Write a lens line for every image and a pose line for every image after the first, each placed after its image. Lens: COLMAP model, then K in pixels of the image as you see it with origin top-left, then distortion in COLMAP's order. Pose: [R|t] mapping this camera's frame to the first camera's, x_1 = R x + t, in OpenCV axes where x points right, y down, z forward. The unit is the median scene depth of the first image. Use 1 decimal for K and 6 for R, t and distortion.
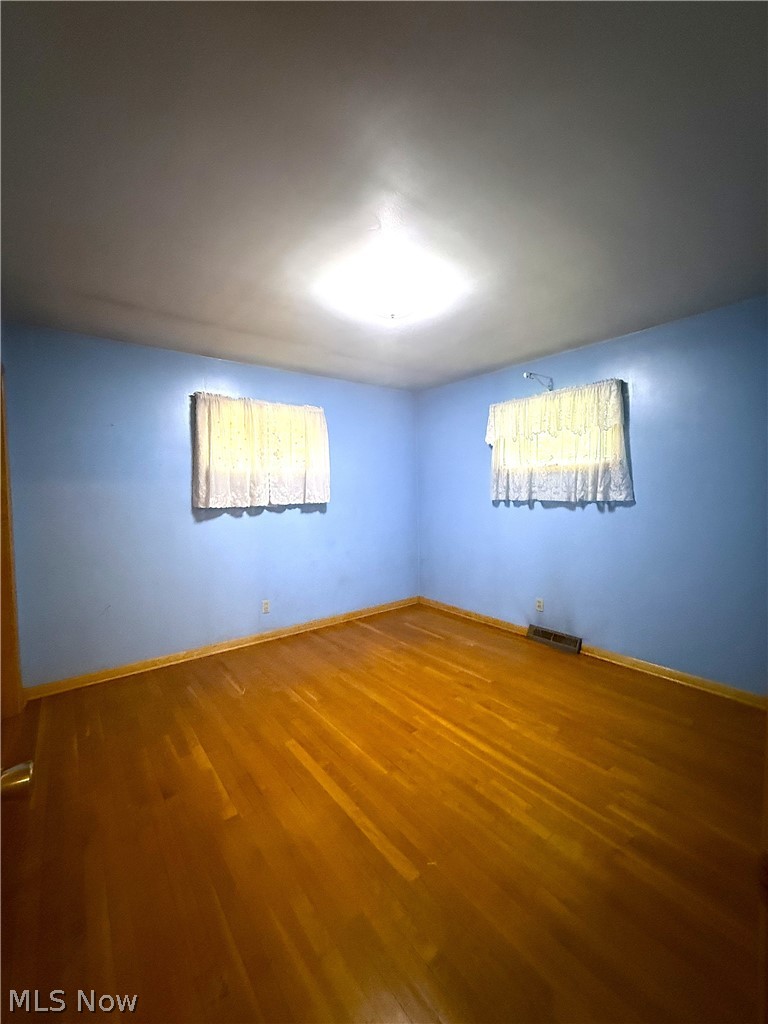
lens RADIAL K [[406.4, 0, 385.4], [0, 406.4, 510.4], [0, 0, 1]] dist [-0.000494, 0.000034]
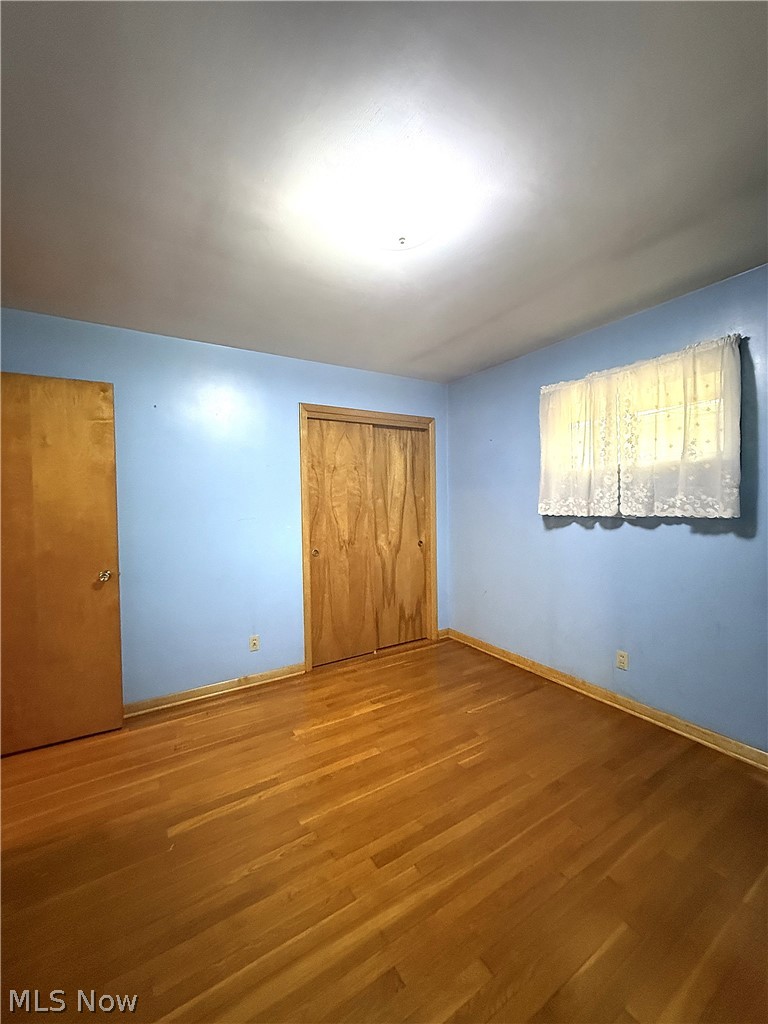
lens RADIAL K [[406.4, 0, 385.4], [0, 406.4, 510.4], [0, 0, 1]] dist [-0.000494, 0.000034]
pose [[-0.100235, 0.045828, -0.993908, 0.482658], [-0.033128, 0.998231, 0.049368, -0.046906], [0.994412, 0.037875, -0.098540, 0.724861]]
